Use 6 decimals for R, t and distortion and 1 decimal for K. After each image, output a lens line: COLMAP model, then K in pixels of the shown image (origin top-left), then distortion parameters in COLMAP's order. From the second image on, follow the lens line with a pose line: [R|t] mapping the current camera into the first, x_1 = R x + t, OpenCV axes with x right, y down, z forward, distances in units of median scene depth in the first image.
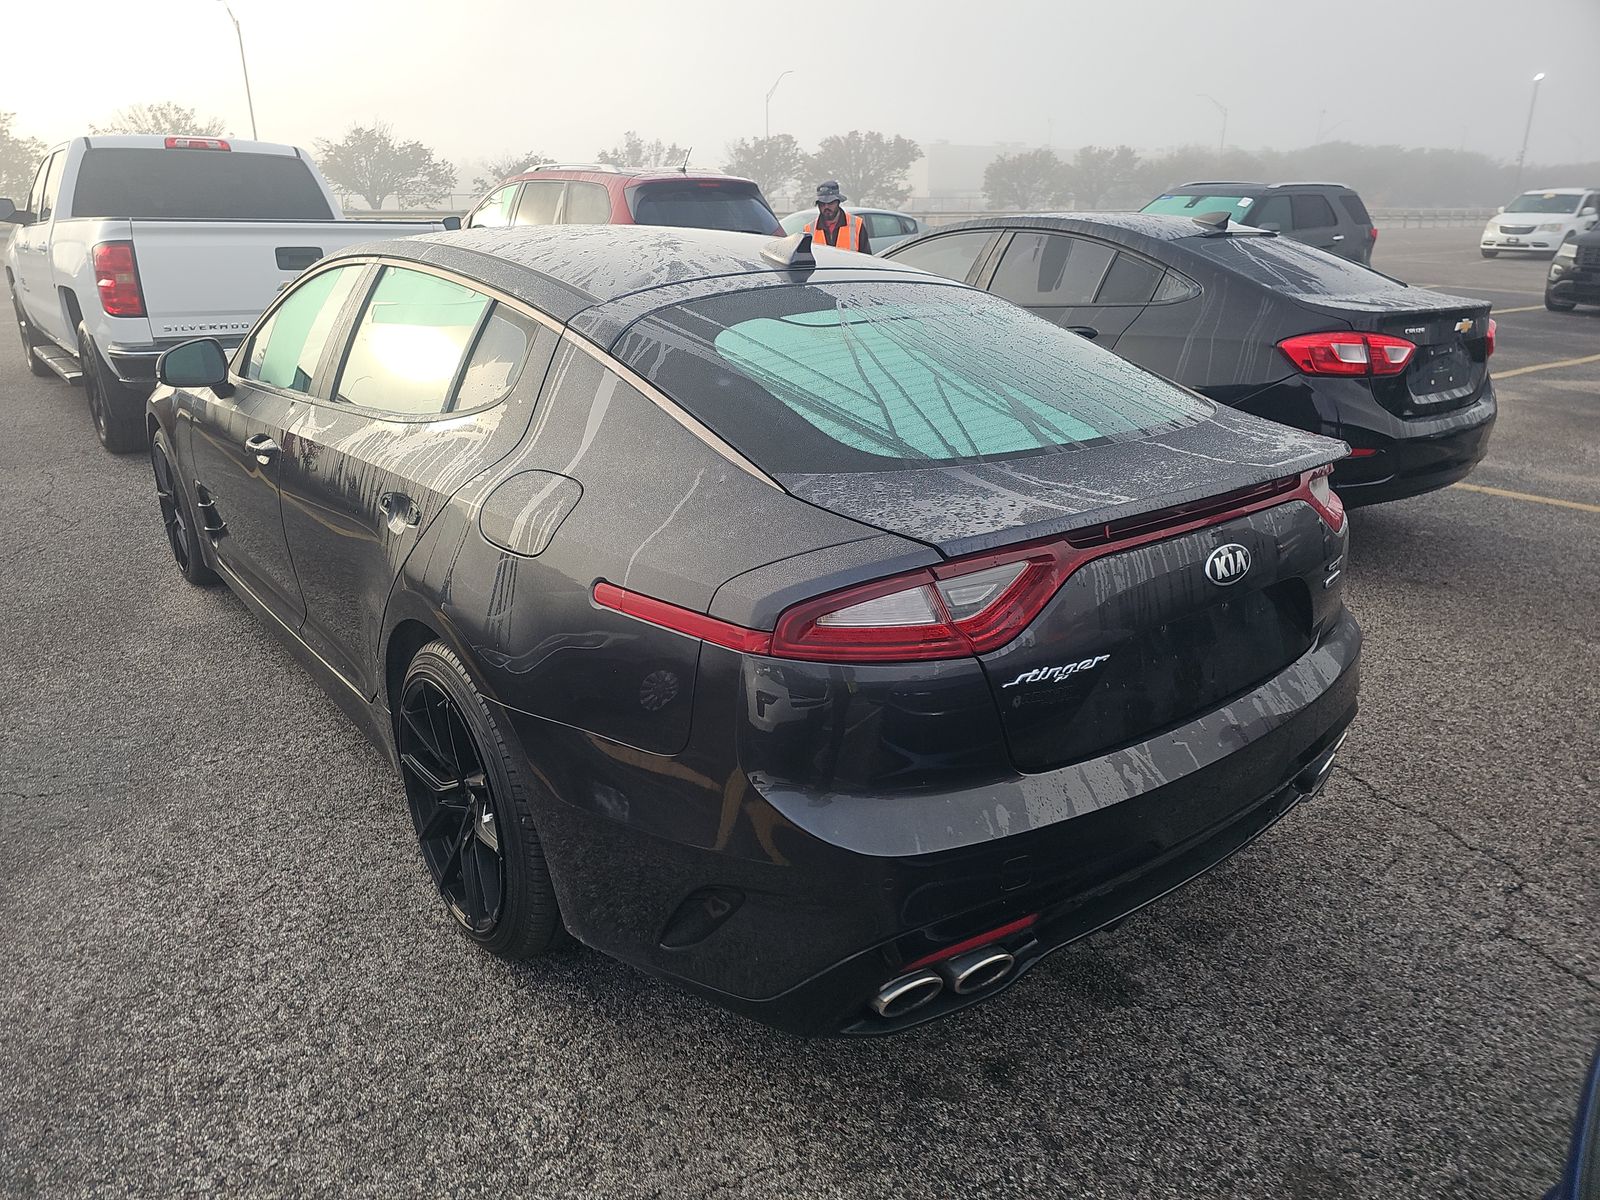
lens RADIAL K [[1151.9, 0, 796.5], [0, 1151.9, 636.6], [0, 0, 1]] dist [0.071088, -0.065473]
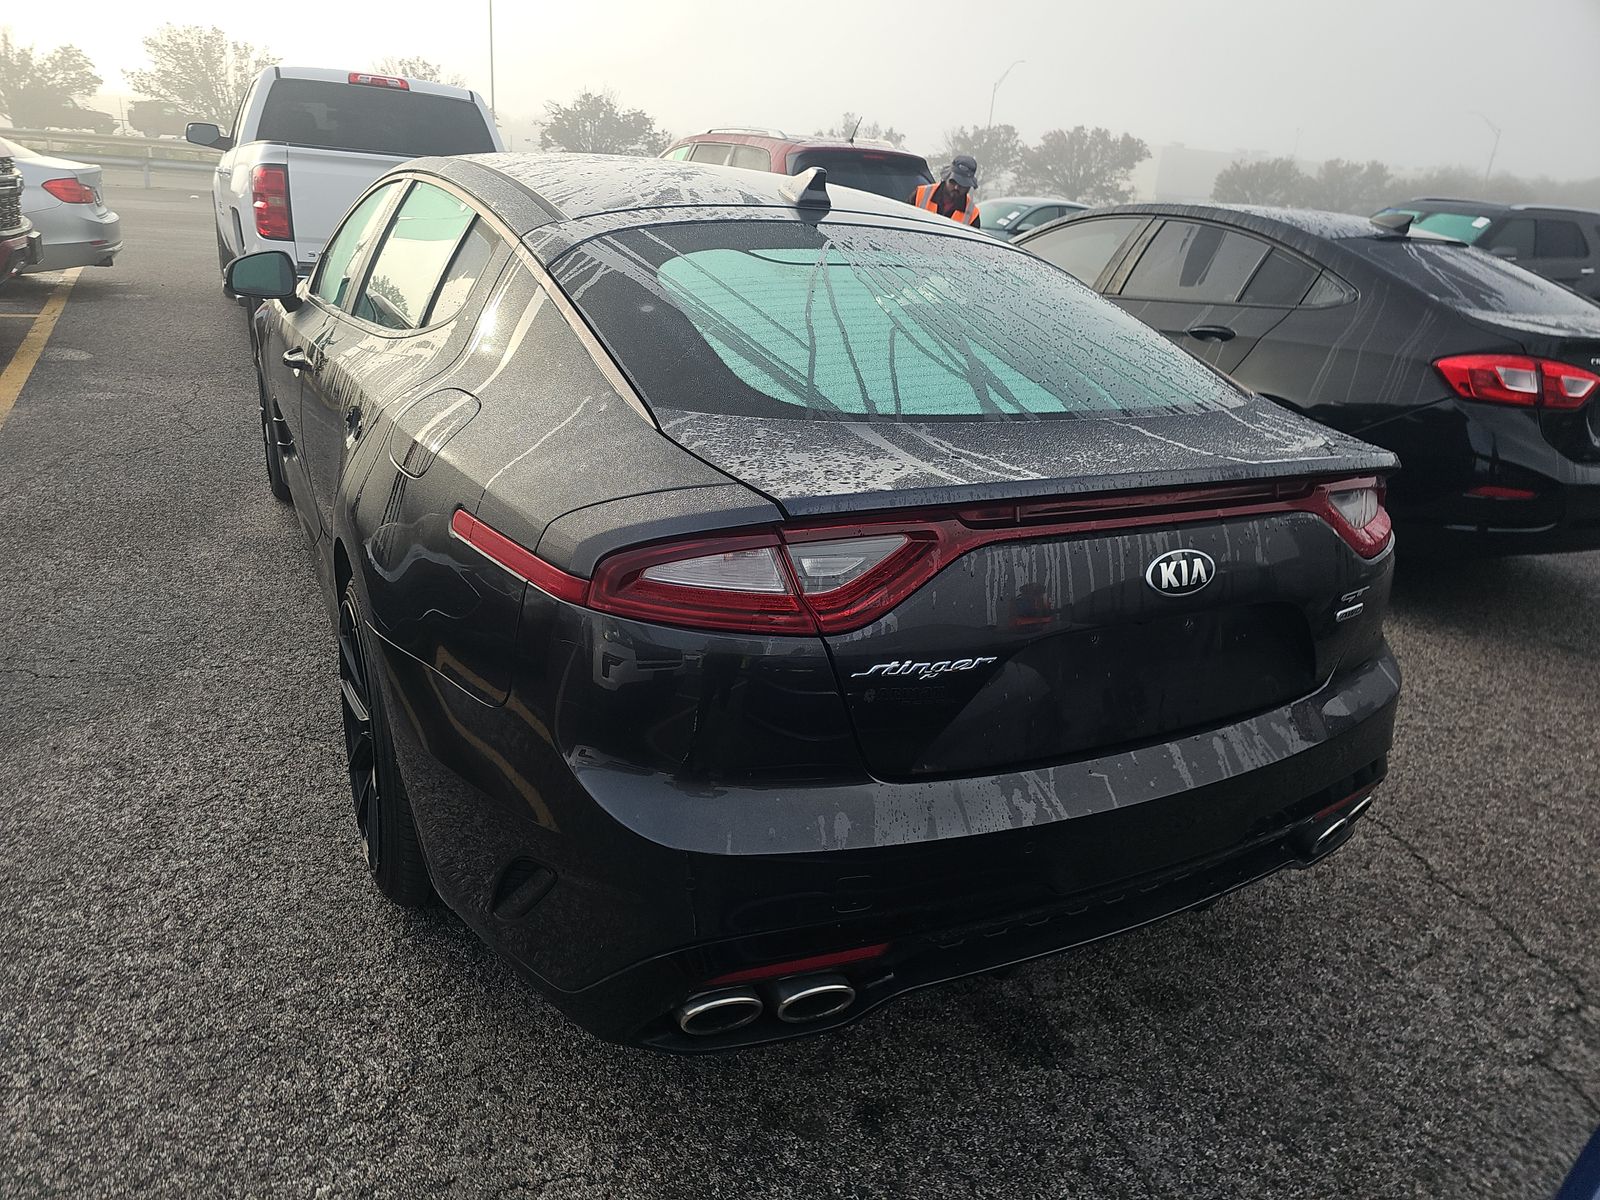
lens RADIAL K [[1151.9, 0, 796.5], [0, 1151.9, 636.6], [0, 0, 1]] dist [0.071088, -0.065473]
pose [[0.982553, 0.124988, -0.137725, 0.184811], [-0.123744, 0.992158, 0.017591, 0.002981], [0.138843, -0.000242, 0.990314, 0.107318]]
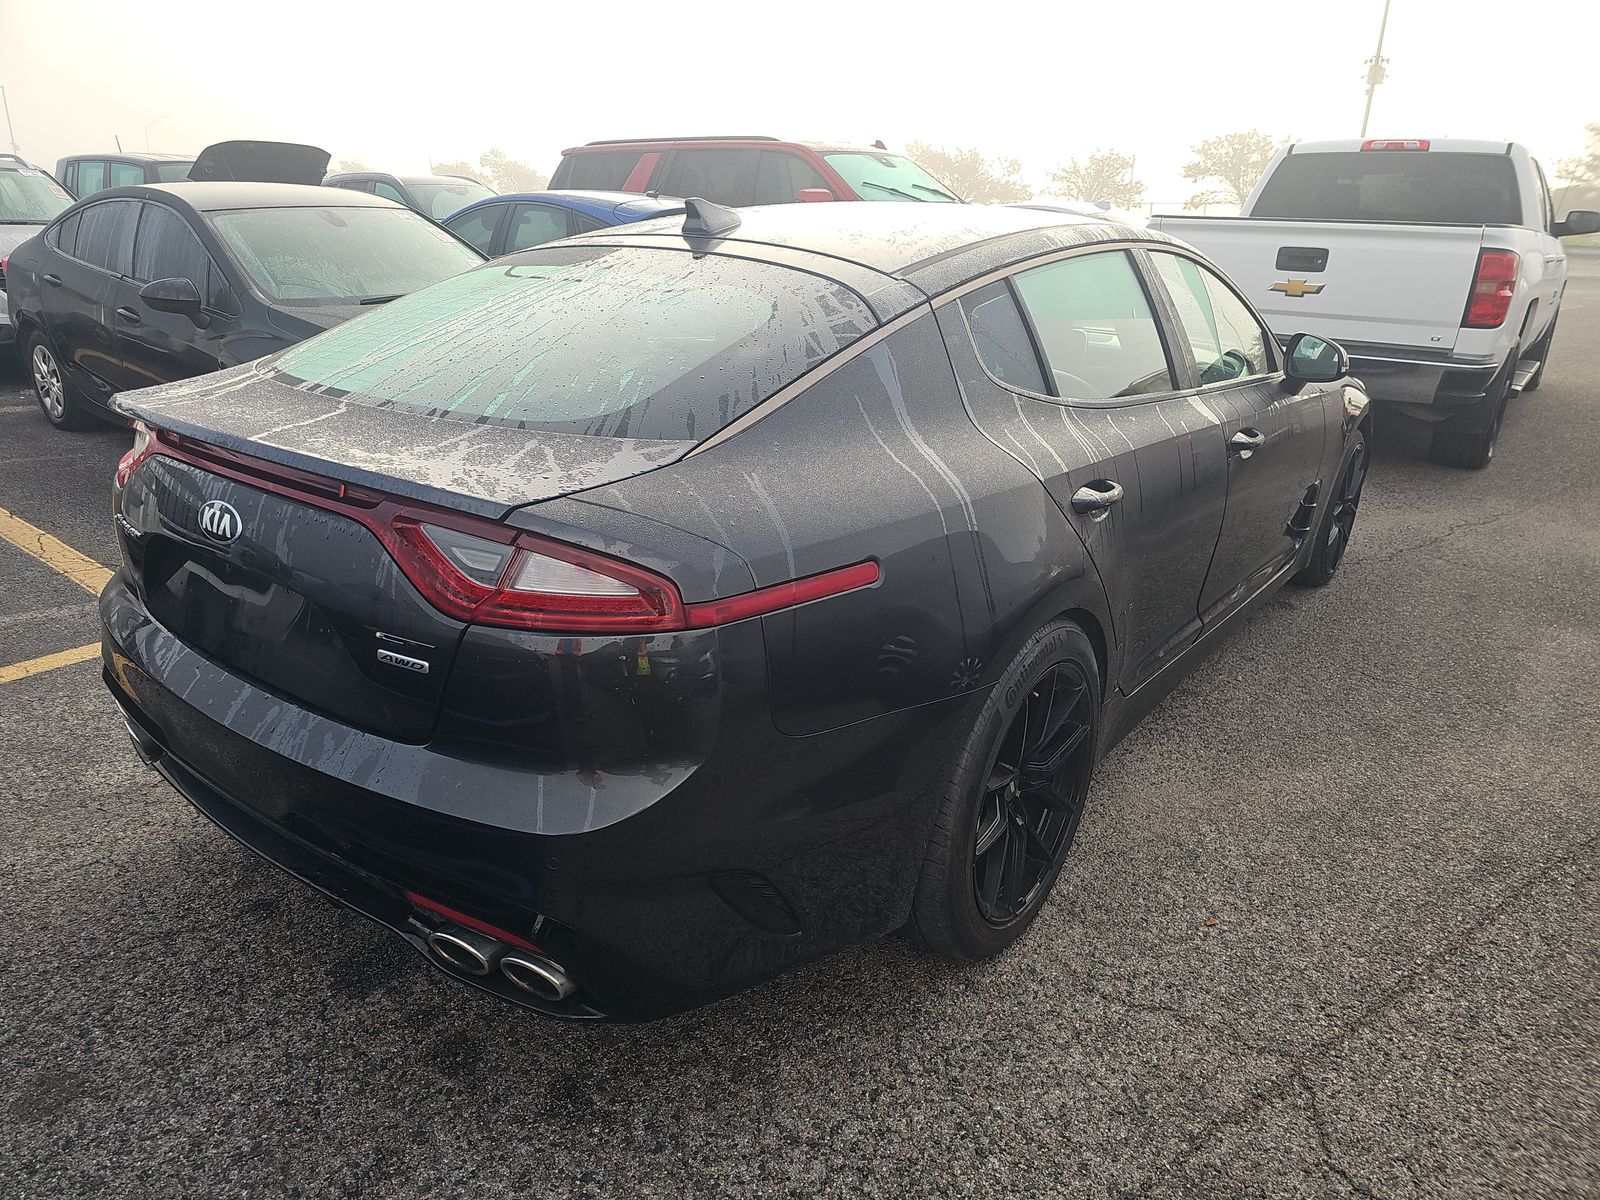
lens RADIAL K [[1151.9, 0, 796.5], [0, 1151.9, 636.6], [0, 0, 1]] dist [0.071088, -0.065473]
pose [[0.157958, 0.338782, -0.927511, 1.188358], [-0.358515, 0.894882, 0.265808, -0.351558], [0.920063, 0.290540, 0.262812, 1.051146]]
